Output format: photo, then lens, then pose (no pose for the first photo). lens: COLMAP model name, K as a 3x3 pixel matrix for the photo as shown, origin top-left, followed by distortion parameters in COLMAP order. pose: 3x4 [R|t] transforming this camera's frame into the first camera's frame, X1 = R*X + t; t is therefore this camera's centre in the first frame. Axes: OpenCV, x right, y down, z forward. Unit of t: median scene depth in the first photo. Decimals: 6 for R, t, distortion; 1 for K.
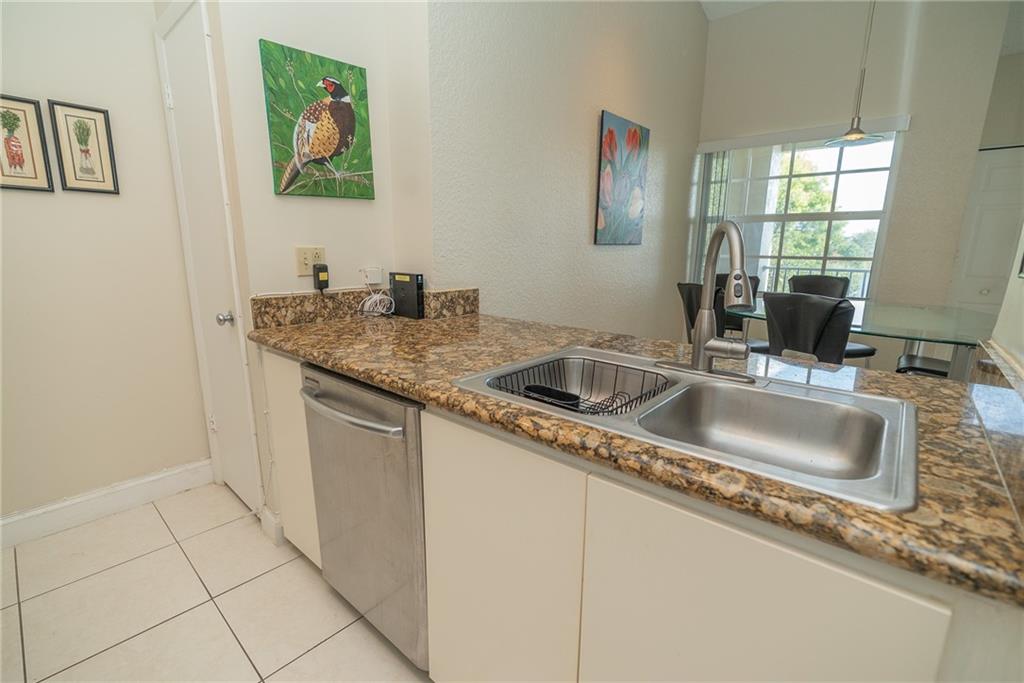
lens RADIAL K [[464.3, 0, 514.0], [0, 464.3, 340.2], [0, 0, 1]] dist [-0.004434, 0.000858]
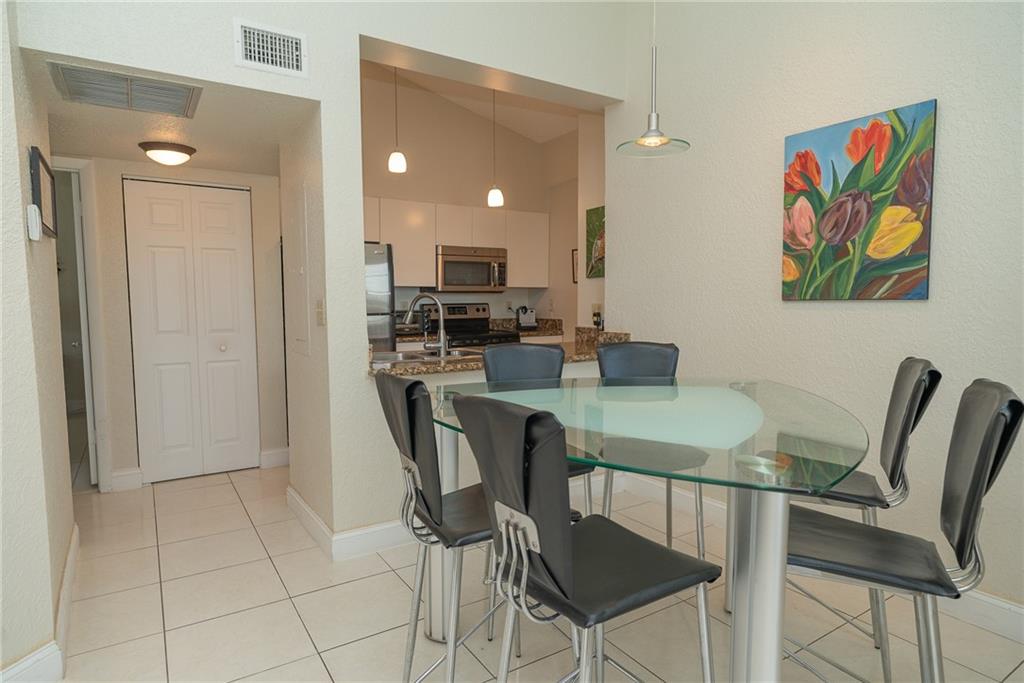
lens RADIAL K [[581.7, 0, 507.6], [0, 581.7, 344.4], [0, 0, 1]] dist [-0.003241, 0.004670]
pose [[-0.286782, 0.064376, -0.955830, 1.981202], [-0.199438, 0.971867, 0.125294, -0.267118], [0.937006, 0.226562, -0.265875, 1.351958]]
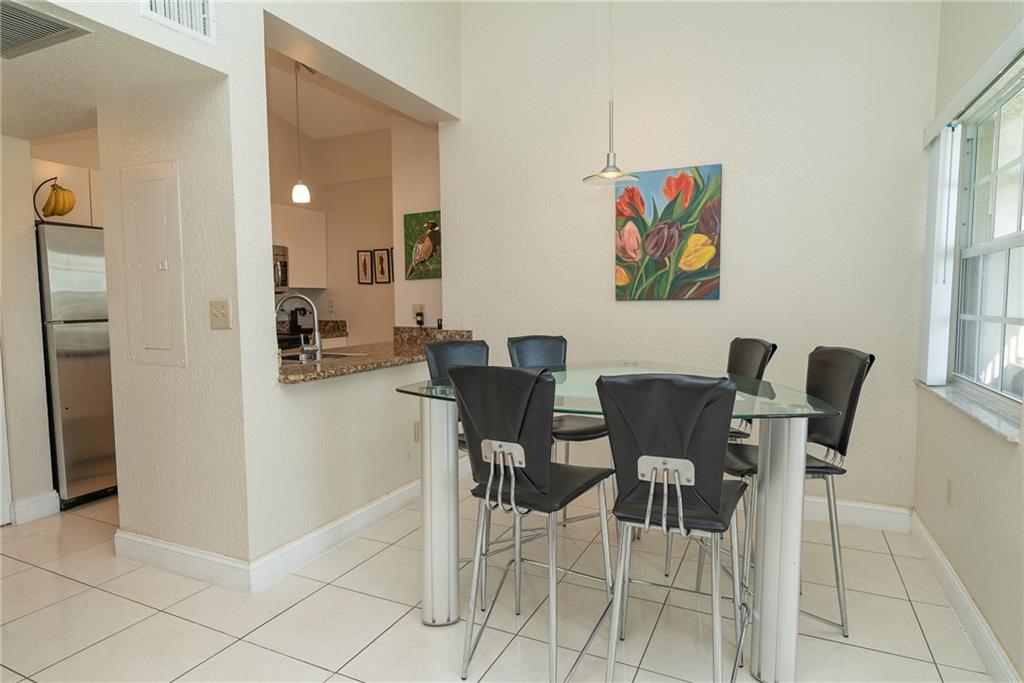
lens RADIAL K [[581.7, 0, 507.5], [0, 581.7, 341.8], [0, 0, 1]] dist [-0.003241, 0.004670]
pose [[0.263352, 0.057734, -0.962971, 2.123764], [-0.194047, 0.980975, 0.005745, -0.130837], [0.944982, 0.185348, 0.269545, 0.730258]]
